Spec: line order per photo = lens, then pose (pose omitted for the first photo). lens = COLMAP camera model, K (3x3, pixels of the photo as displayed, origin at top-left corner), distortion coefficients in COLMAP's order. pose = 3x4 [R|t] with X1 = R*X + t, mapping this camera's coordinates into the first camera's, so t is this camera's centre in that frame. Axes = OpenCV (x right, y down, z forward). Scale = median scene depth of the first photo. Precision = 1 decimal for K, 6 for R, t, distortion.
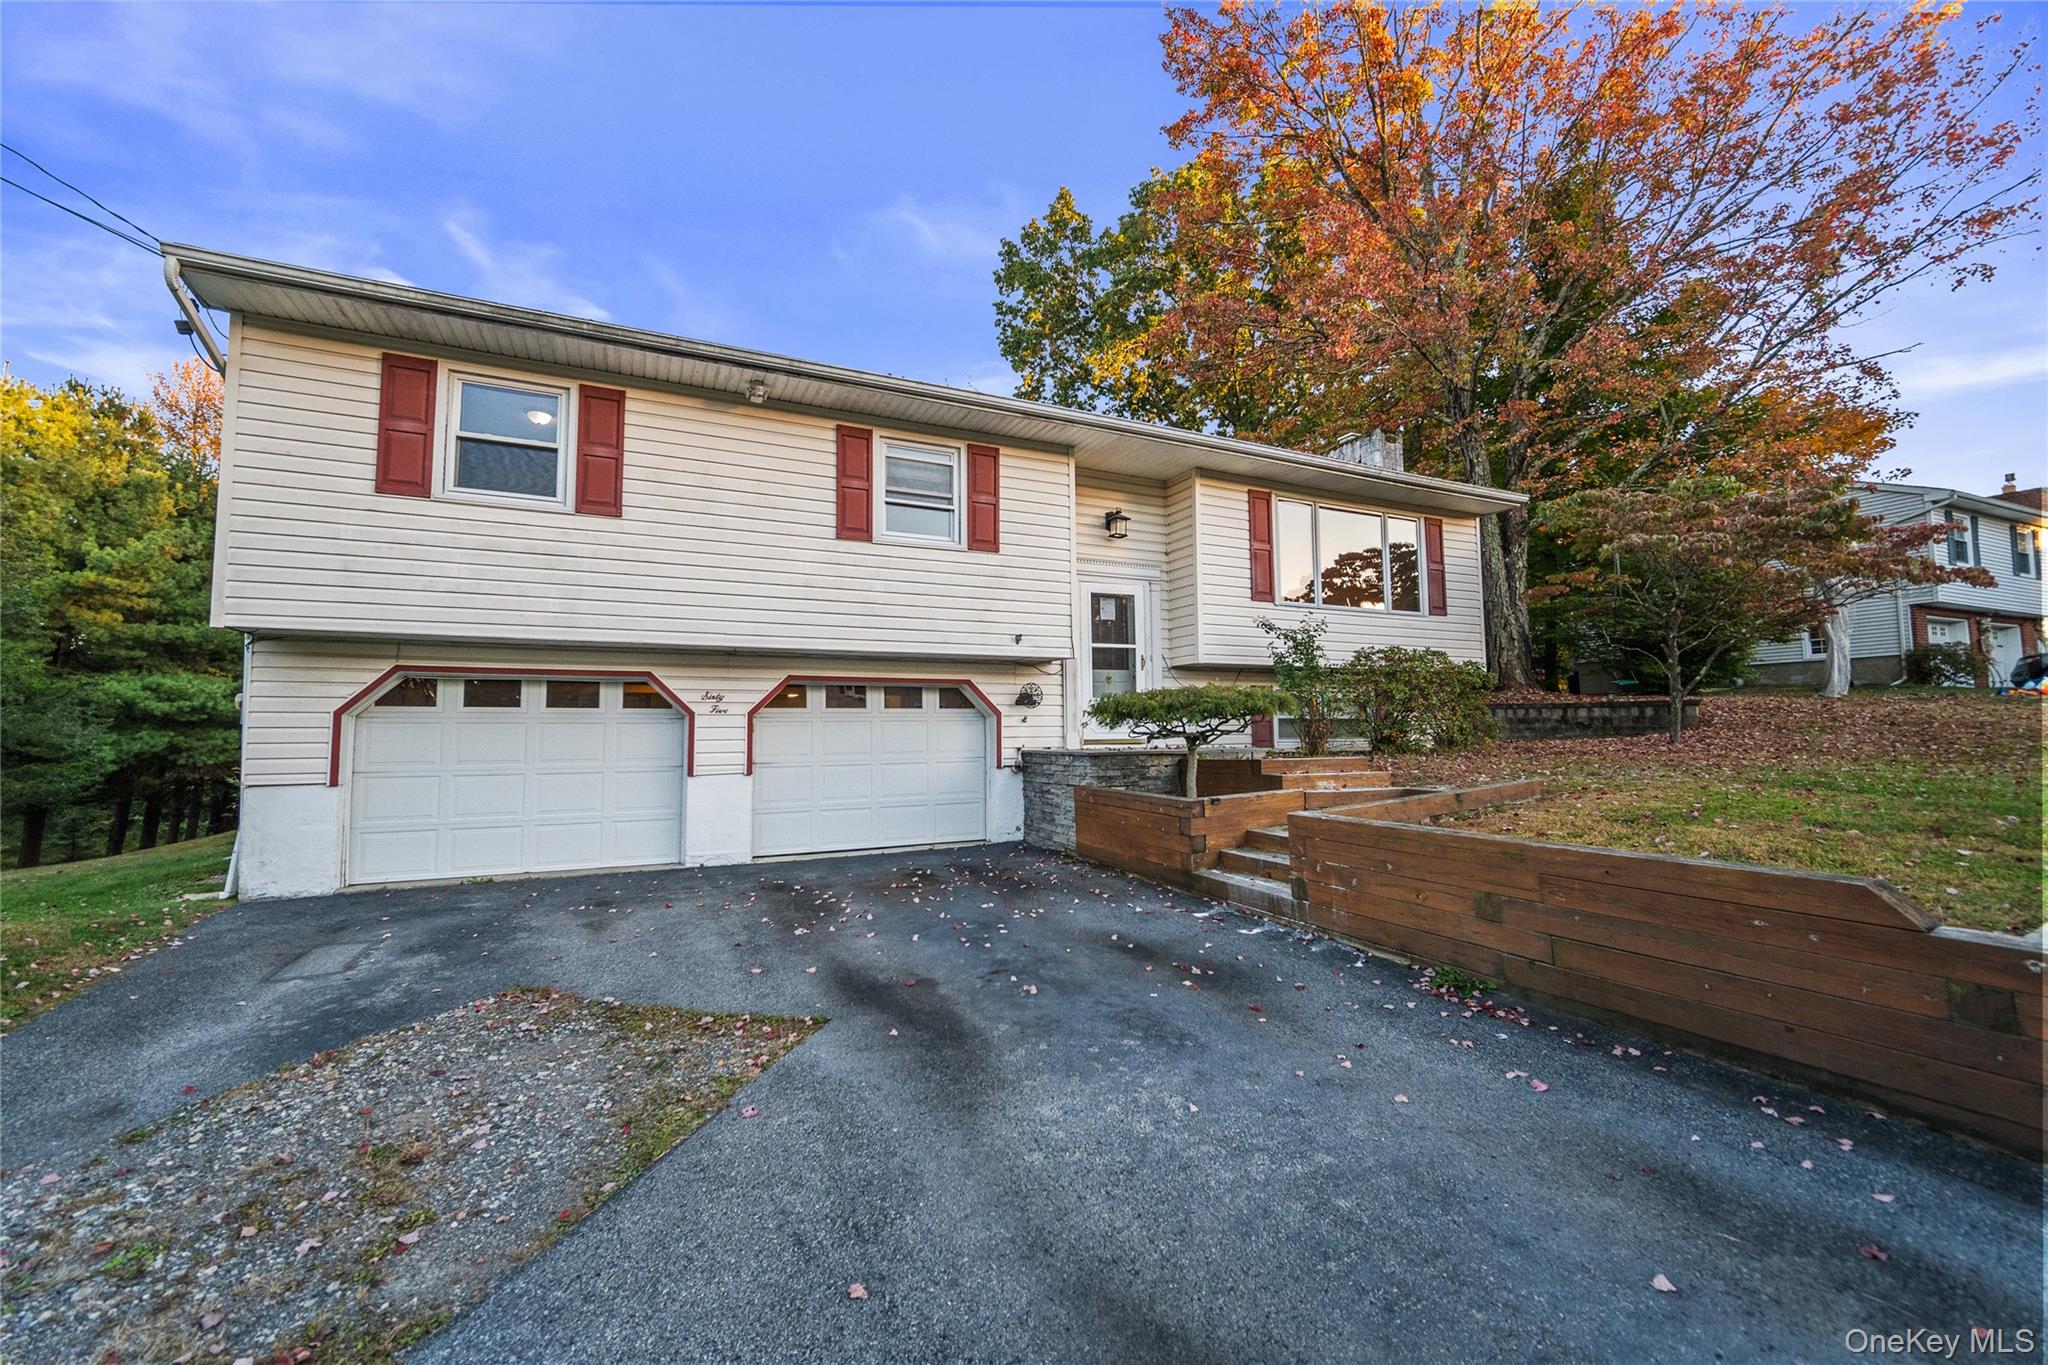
lens RADIAL K [[805.6, 0, 1023.5], [0, 805.6, 681.5], [0, 0, 1]] dist [-0.007089, 0.001415]
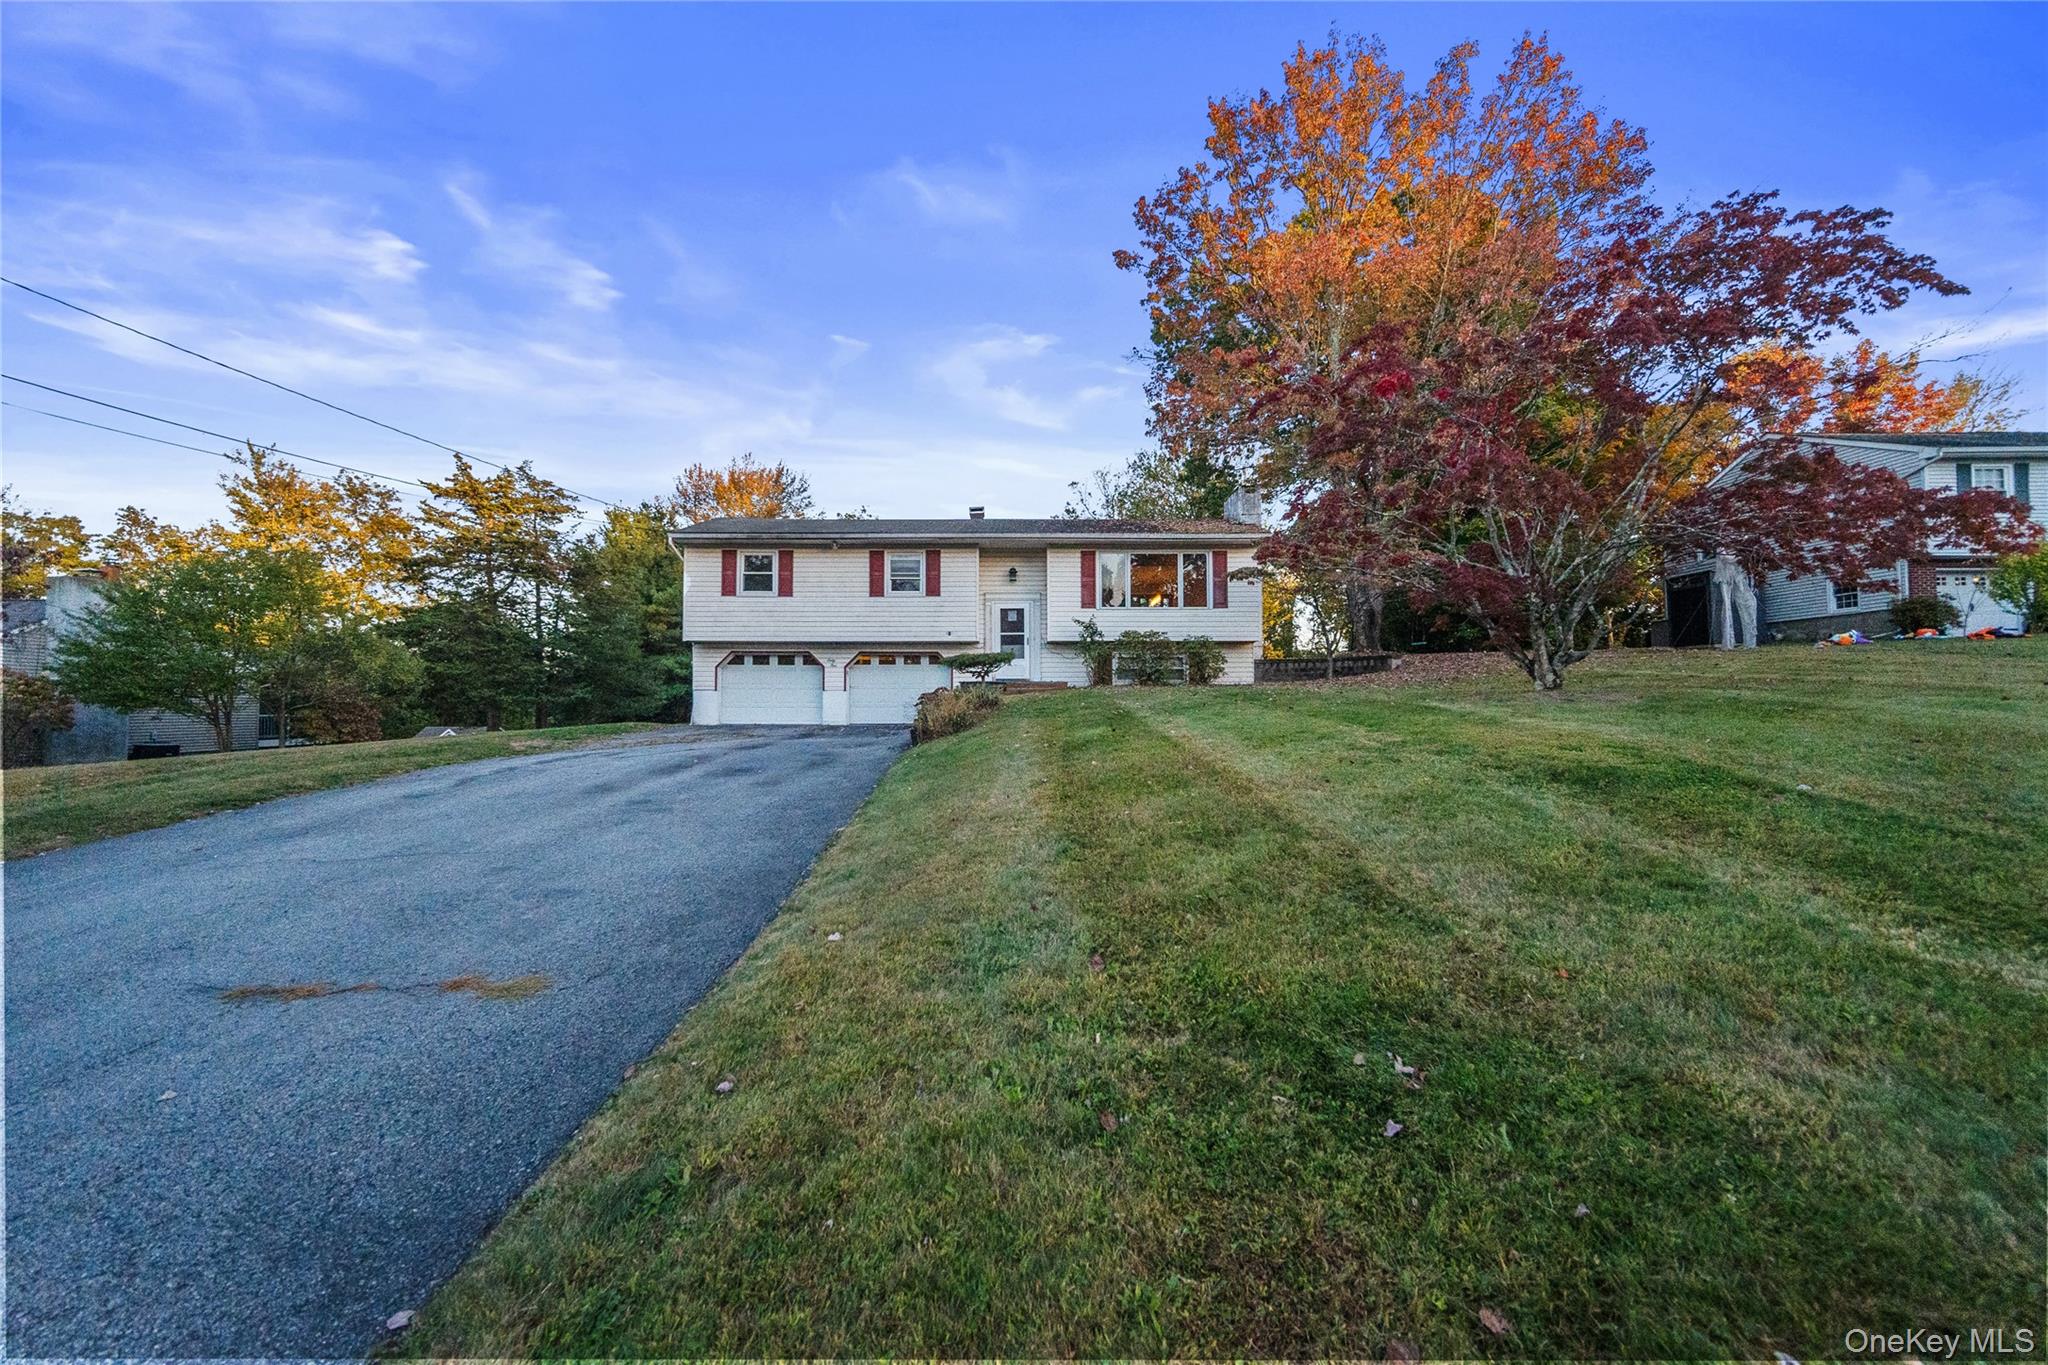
lens RADIAL K [[805.6, 0, 1026.7], [0, 805.6, 683.1], [0, 0, 1]] dist [-0.007089, 0.001415]
pose [[0.909241, -0.003653, -0.416253, 1.126937], [0.020267, 0.999164, 0.035501, 0.011125], [0.415776, -0.040715, 0.908555, -0.977397]]
